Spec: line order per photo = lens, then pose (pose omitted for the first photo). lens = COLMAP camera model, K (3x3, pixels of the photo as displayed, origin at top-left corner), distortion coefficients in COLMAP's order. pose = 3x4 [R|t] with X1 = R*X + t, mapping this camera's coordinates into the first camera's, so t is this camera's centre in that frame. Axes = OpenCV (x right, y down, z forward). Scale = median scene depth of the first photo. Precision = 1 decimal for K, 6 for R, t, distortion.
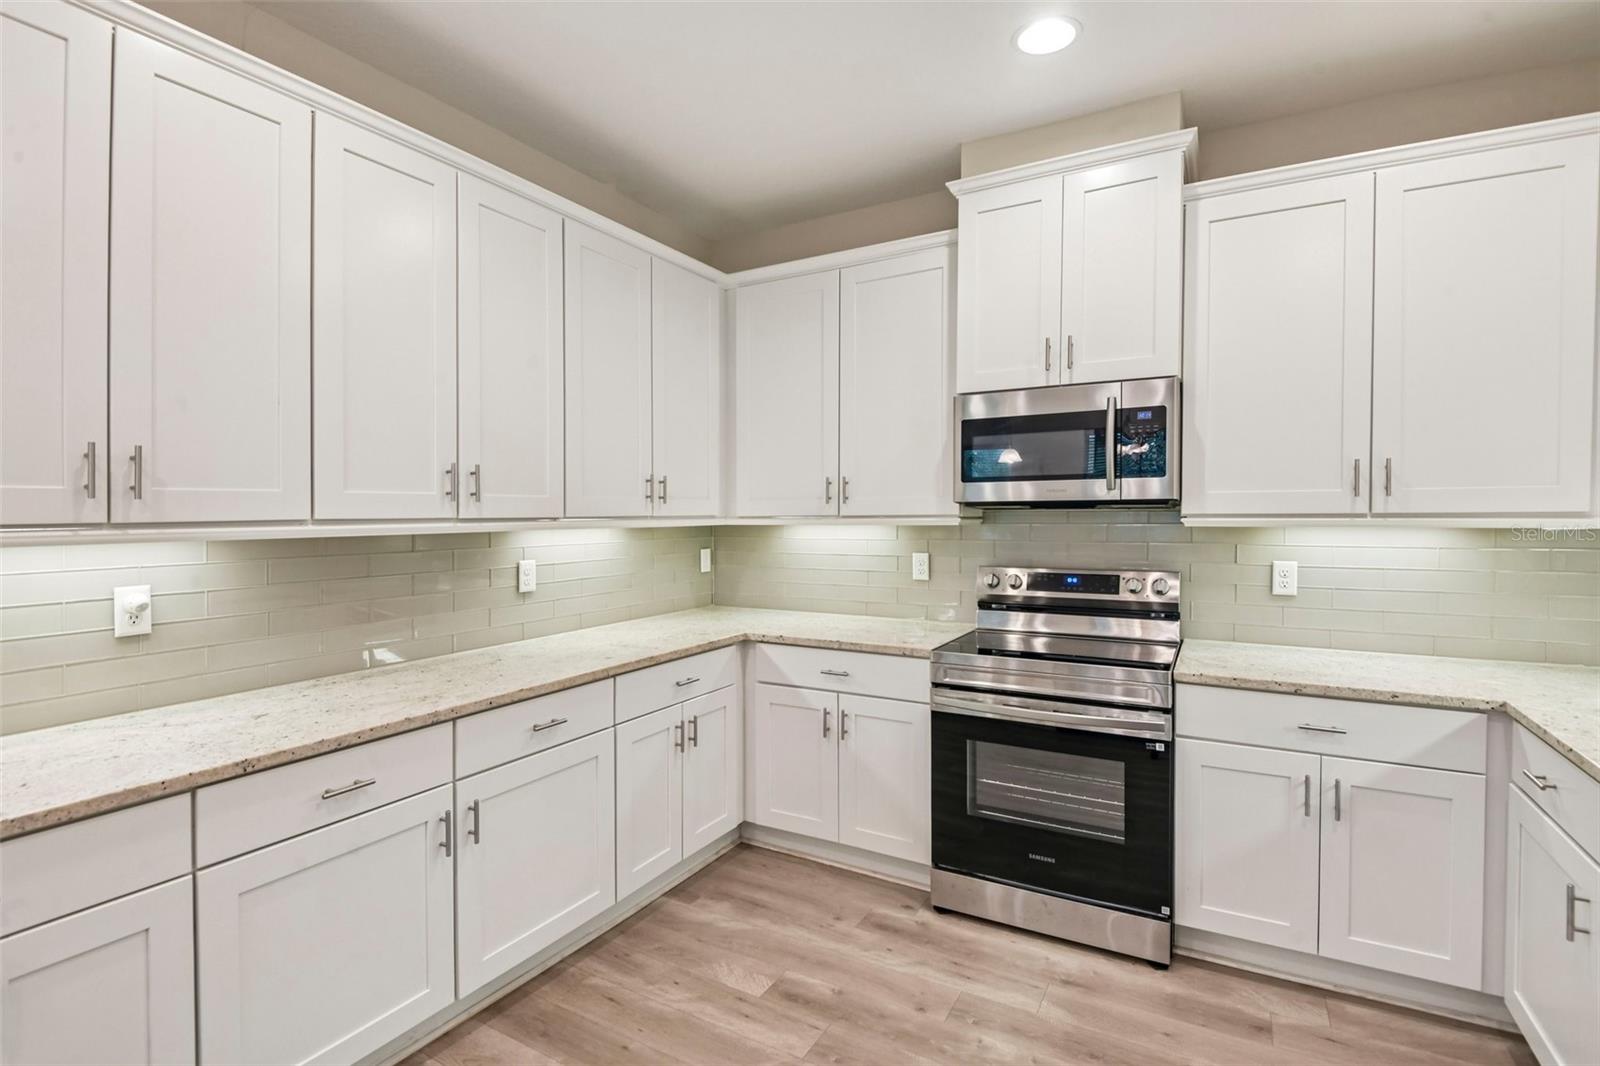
lens RADIAL K [[744.1, 0, 781.5], [0, 744.1, 528.1], [0, 0, 1]] dist [0.002333, -0.022641]
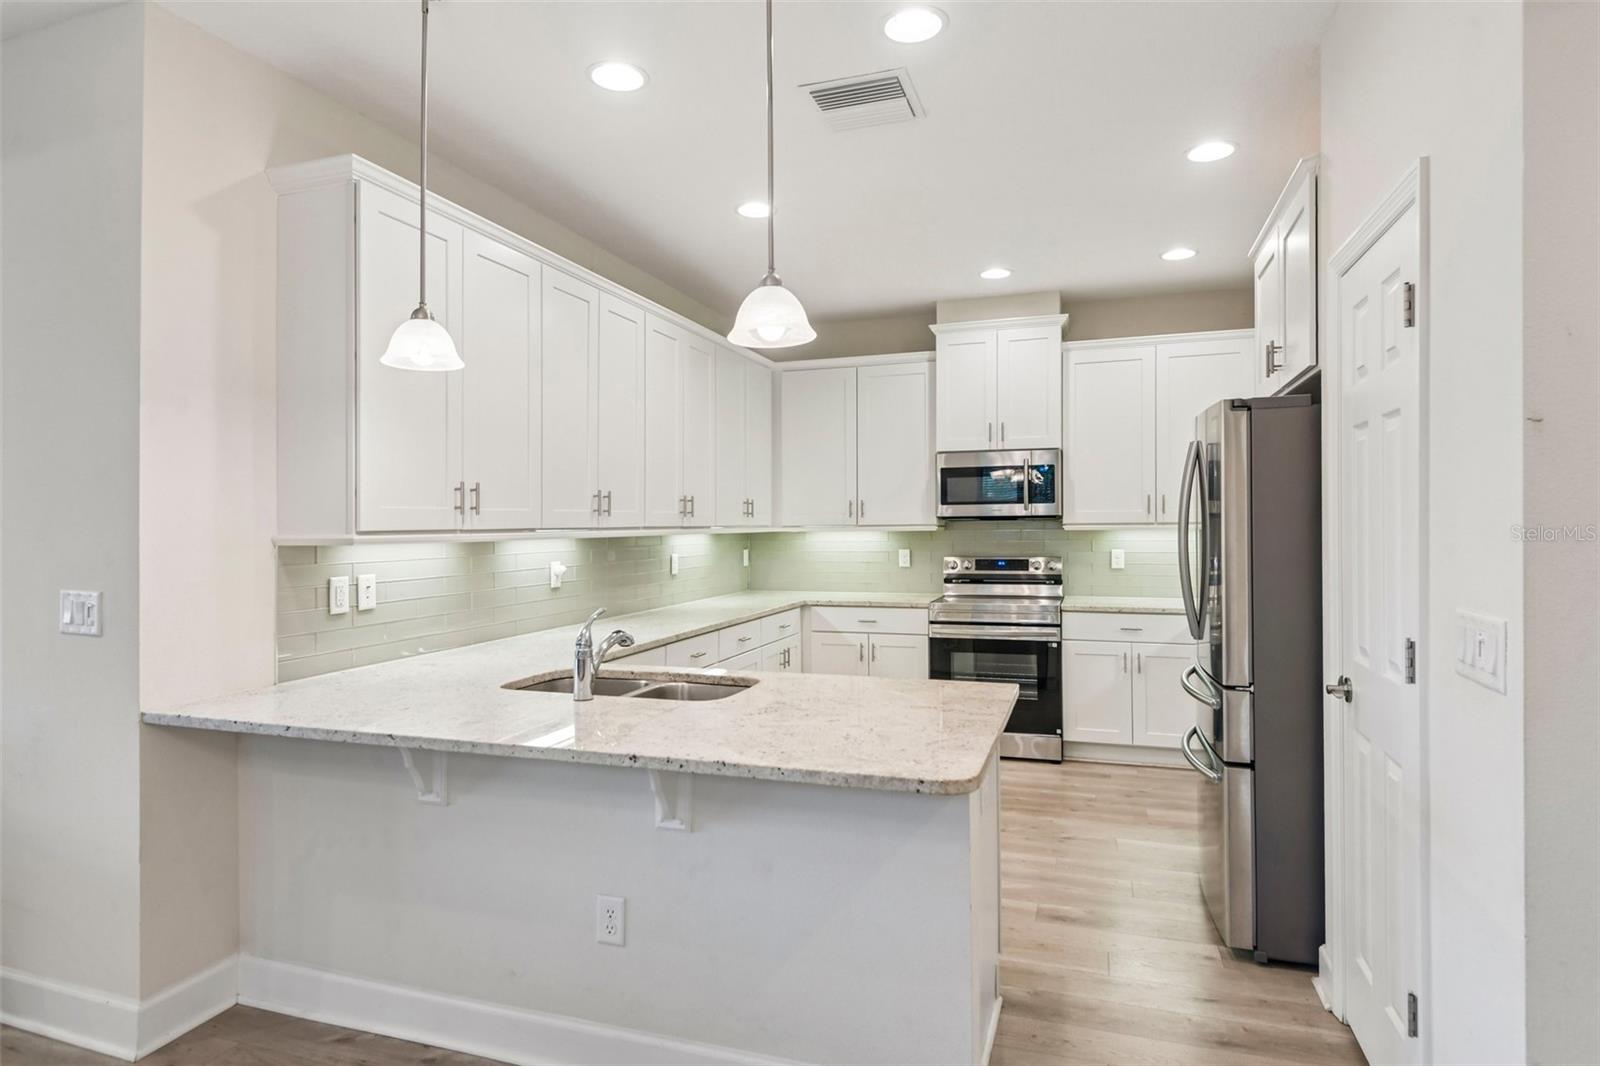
lens RADIAL K [[915.8, 0, 762.6], [0, 915.8, 521.4], [0, 0, 1]] dist [0.028575, -0.017765]
pose [[0.981932, -0.002084, 0.189225, -0.568153], [0.007155, 0.999633, -0.026121, 0.028231], [-0.189101, 0.027003, 0.981586, -0.997762]]
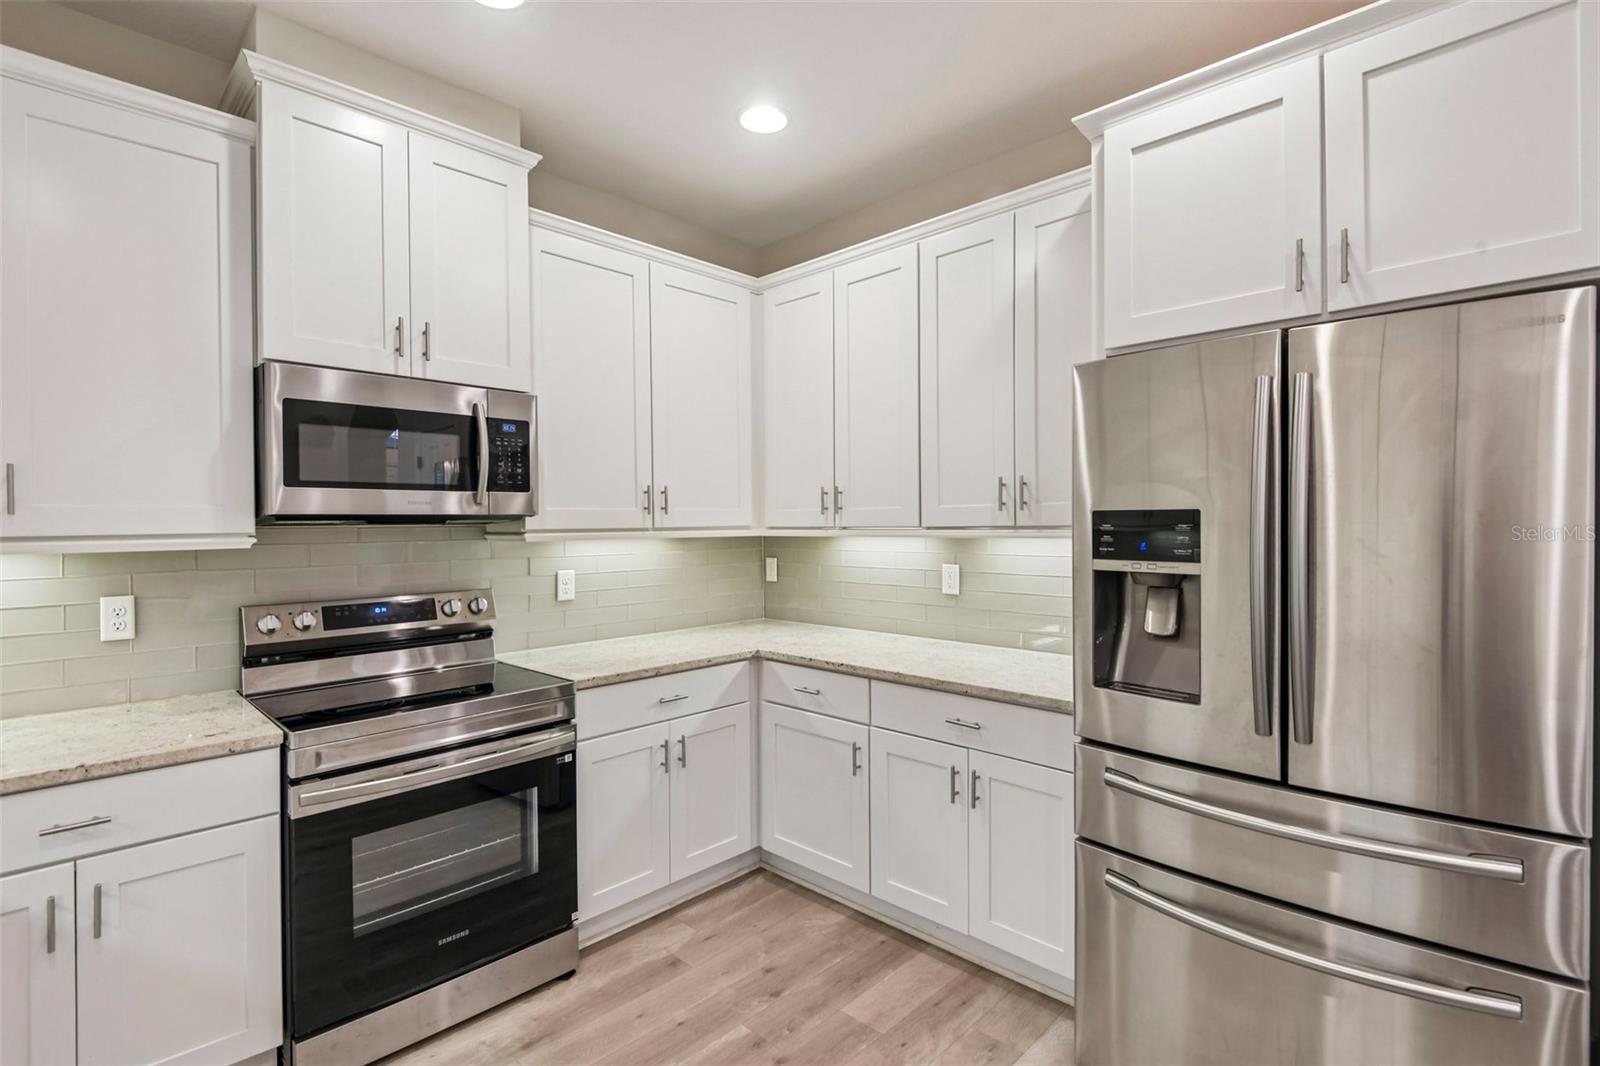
lens RADIAL K [[738.0, 0, 840.6], [0, 738.0, 531.2], [0, 0, 1]] dist [0.013424, -0.032469]
pose [[0.200809, -0.008113, 0.979597, -0.343007], [0.027393, 0.999621, 0.002664, -0.006975], [-0.979247, 0.026299, 0.200955, 0.360705]]
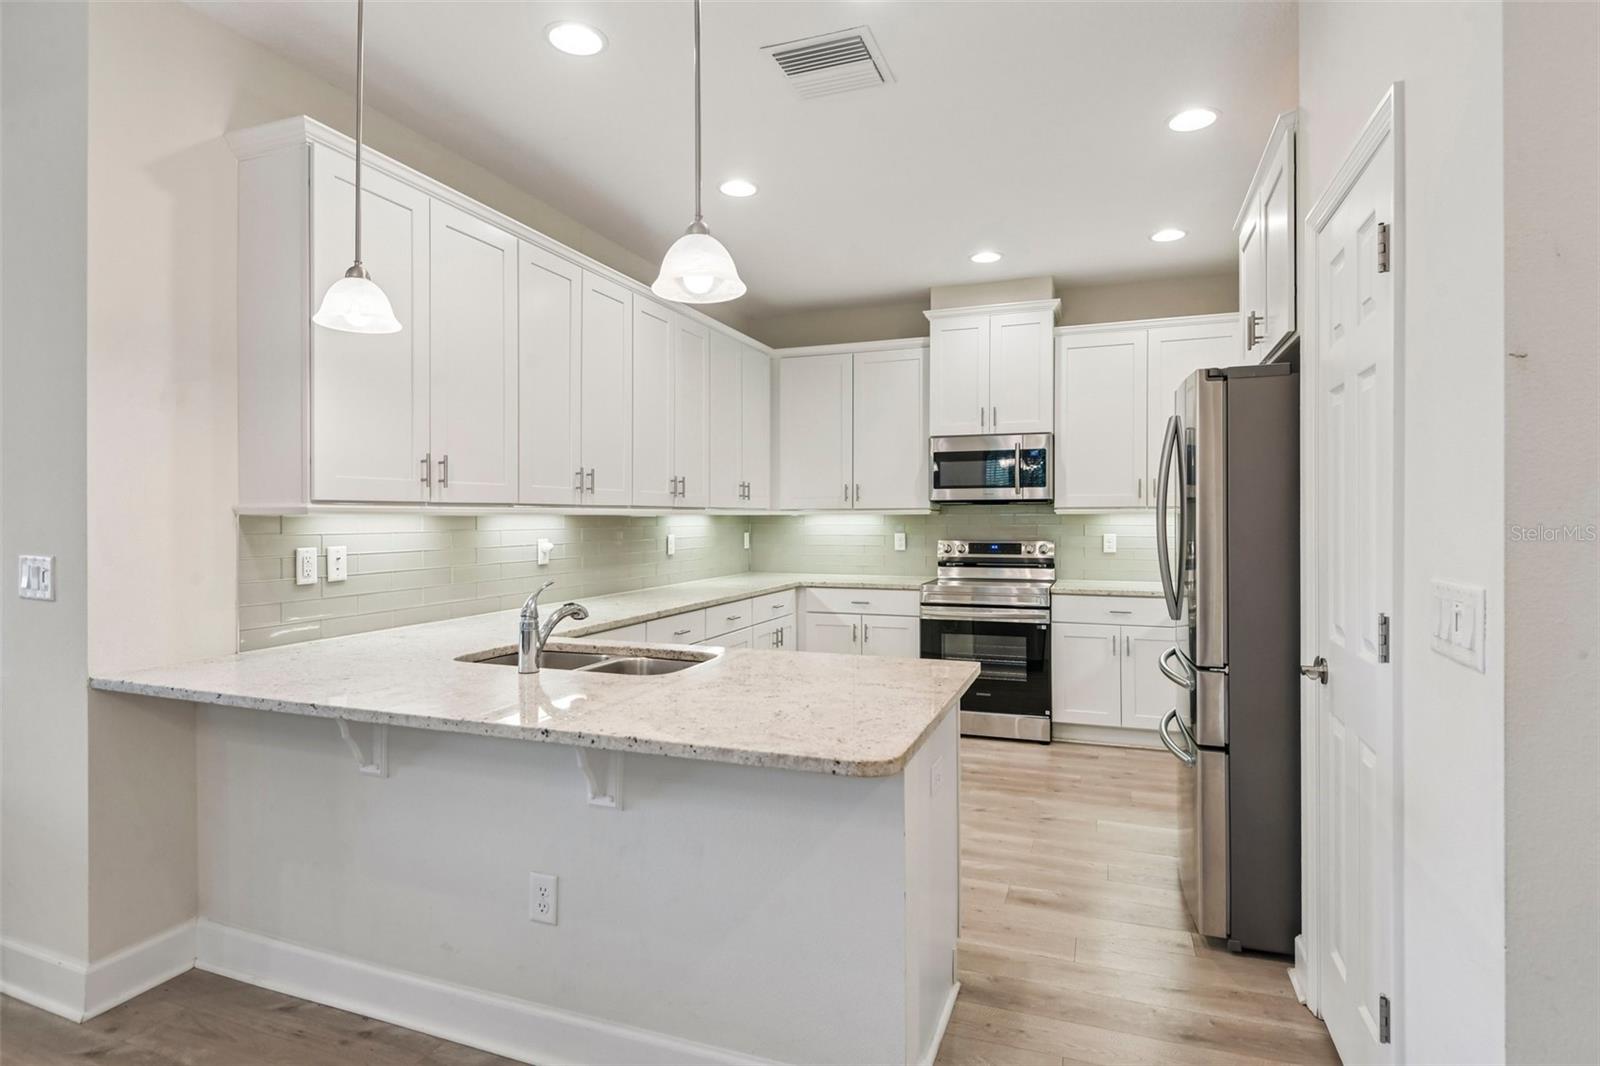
lens RADIAL K [[858.3, 0, 764.0], [0, 858.3, 516.2], [0, 0, 1]] dist [0.003452, -0.000625]
pose [[0.988132, 0.003583, 0.153562, -0.463071], [0.000047, 0.999721, -0.023625, 0.050556], [-0.153604, 0.023352, 0.987856, -0.920168]]
